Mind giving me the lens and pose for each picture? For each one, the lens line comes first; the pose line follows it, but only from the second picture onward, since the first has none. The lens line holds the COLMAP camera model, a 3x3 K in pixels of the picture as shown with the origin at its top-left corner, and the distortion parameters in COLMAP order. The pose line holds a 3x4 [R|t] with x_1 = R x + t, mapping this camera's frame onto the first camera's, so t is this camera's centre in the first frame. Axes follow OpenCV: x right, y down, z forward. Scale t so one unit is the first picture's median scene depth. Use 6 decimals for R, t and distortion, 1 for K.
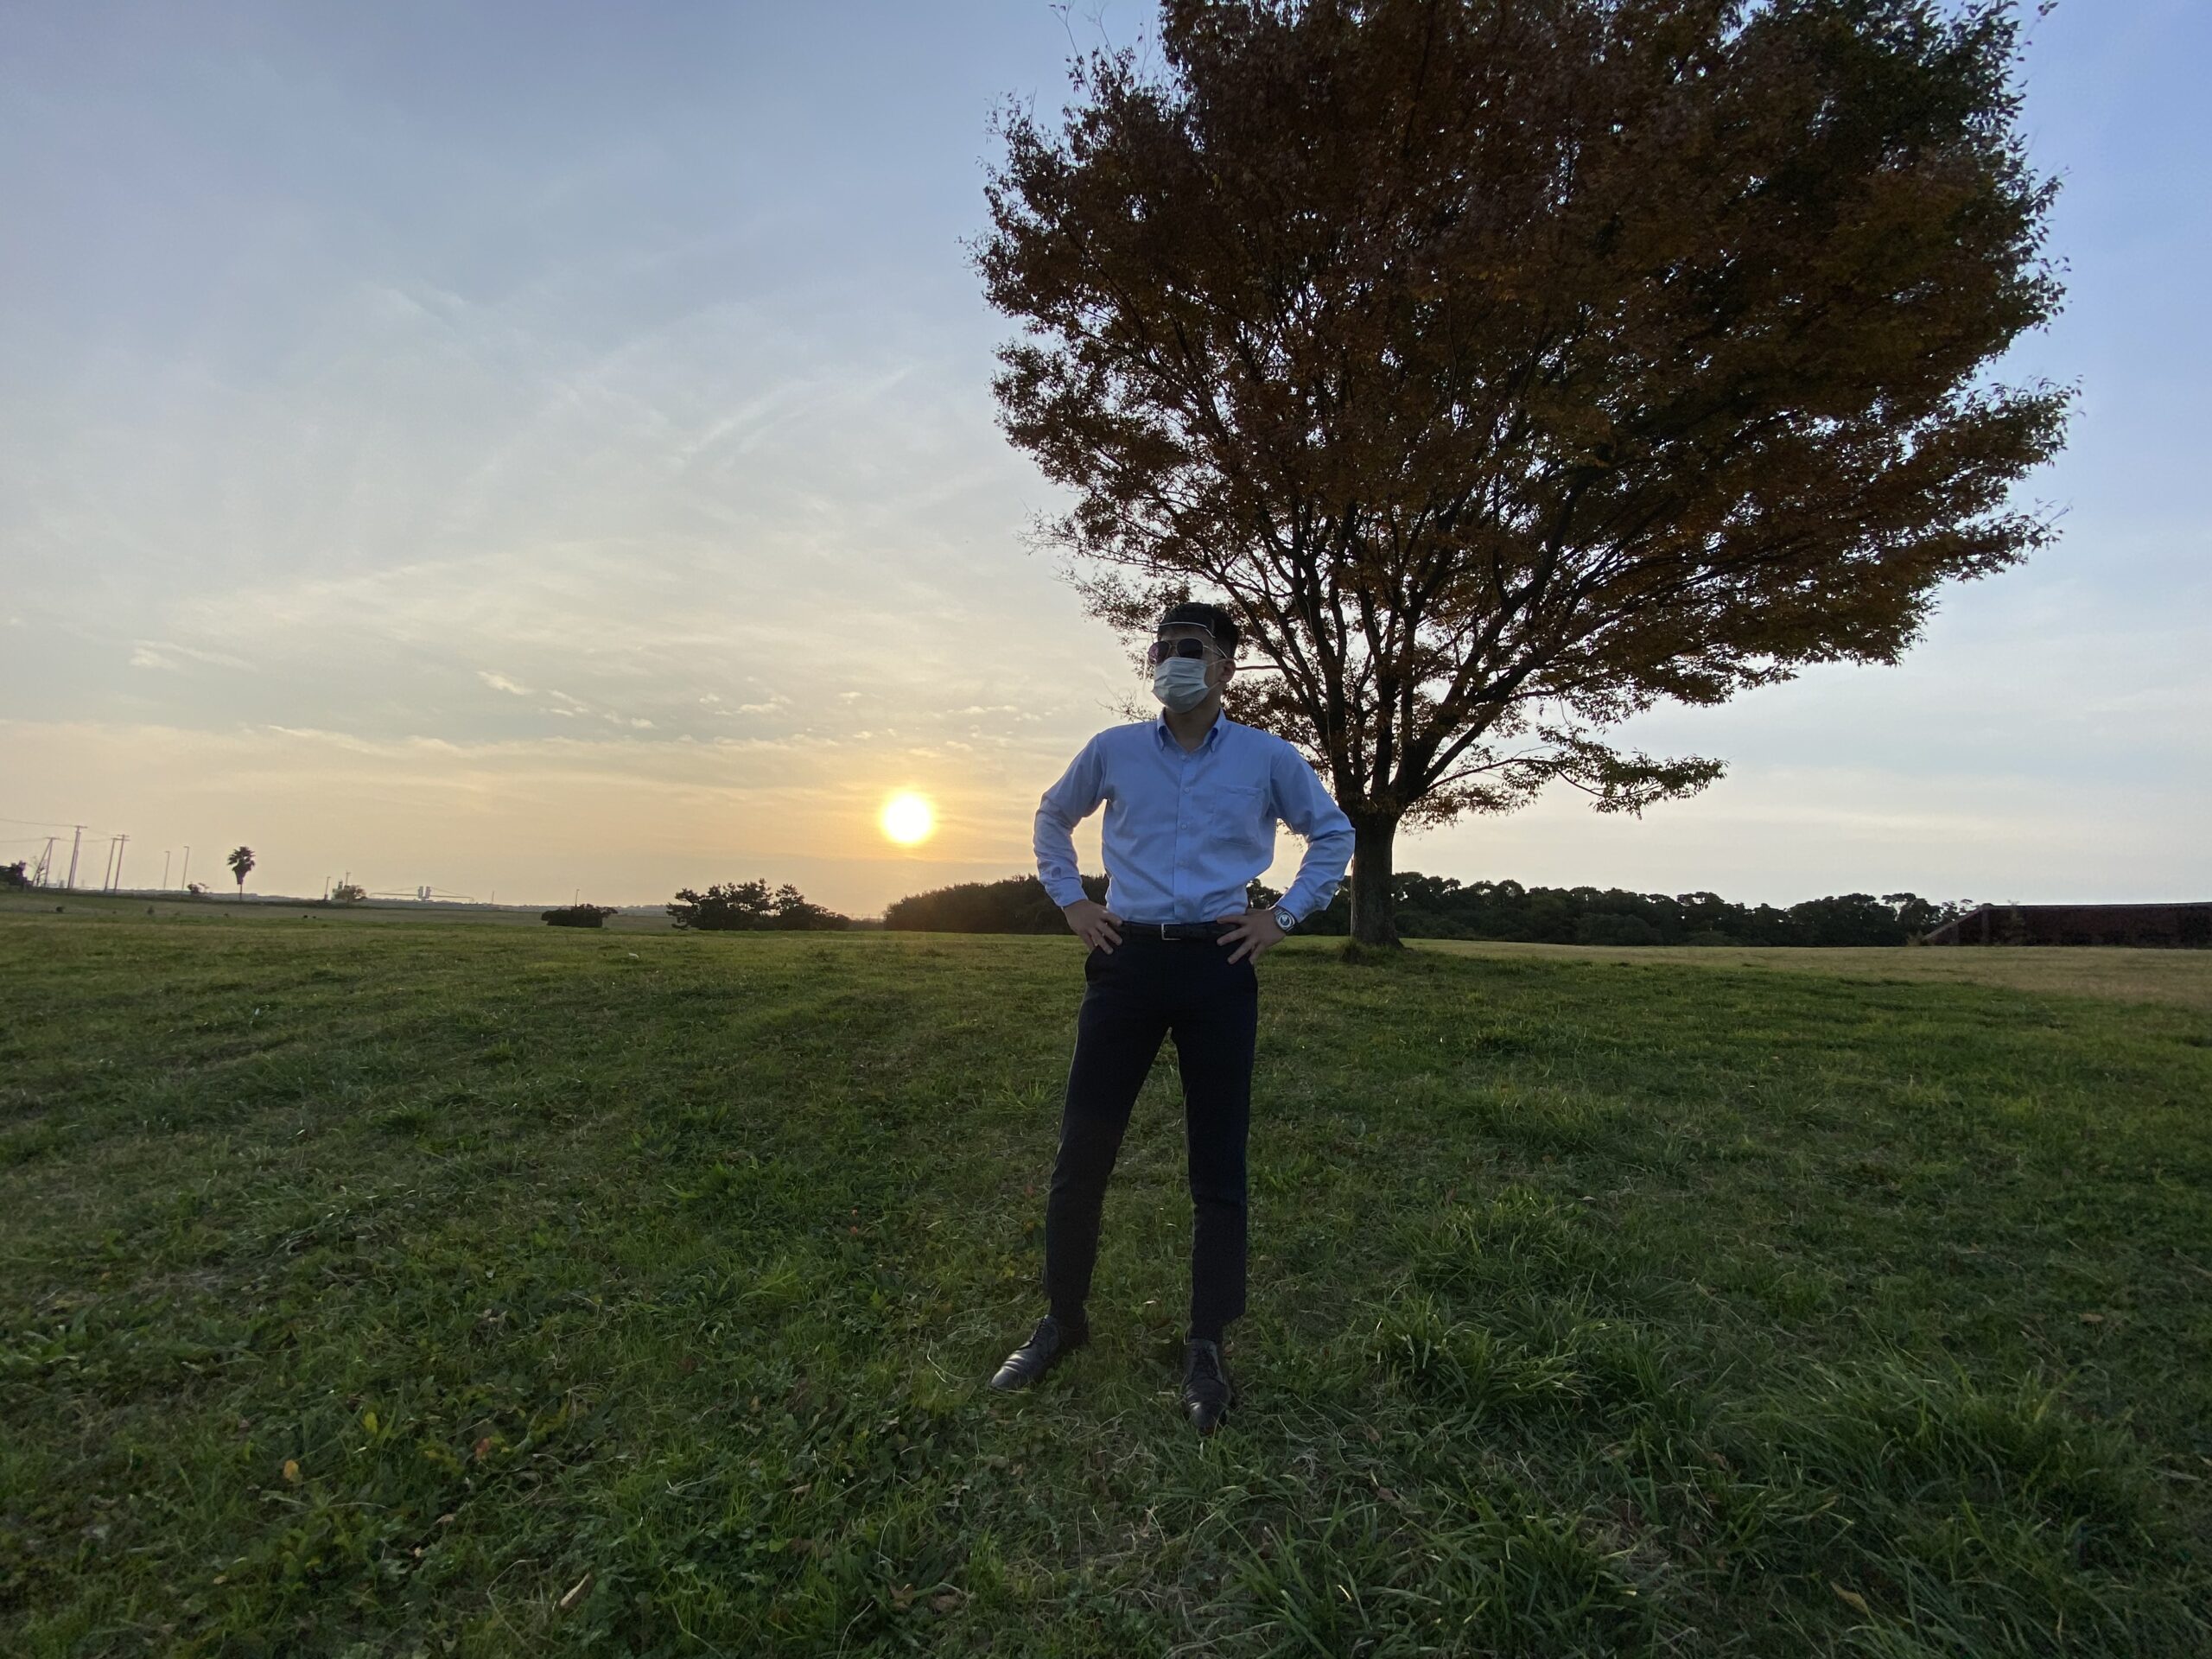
lens RADIAL K [[907.6, 0, 1106.0], [0, 907.6, 829.5], [0, 0, 1]] dist [0.029849, -0.028670]
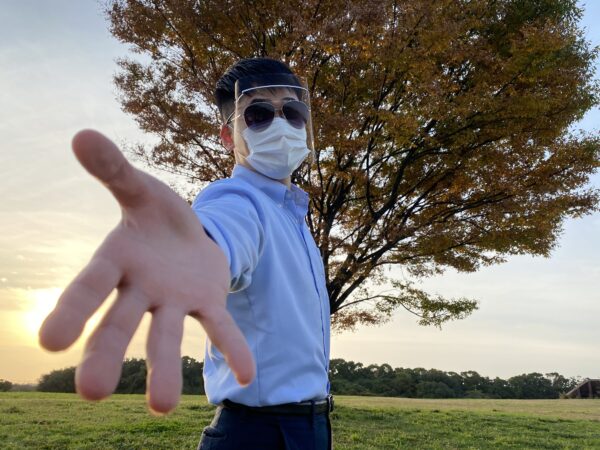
lens RADIAL K [[438.1, 0, 300.0], [0, 438.1, 225.0], [0, 0, 1]] dist [0.025686, -0.048574]
pose [[0.974855, 0.083686, 0.206529, 0.086458], [-0.031158, 0.968890, -0.245522, 0.010256], [-0.220650, 0.232913, 0.947135, 0.139172]]
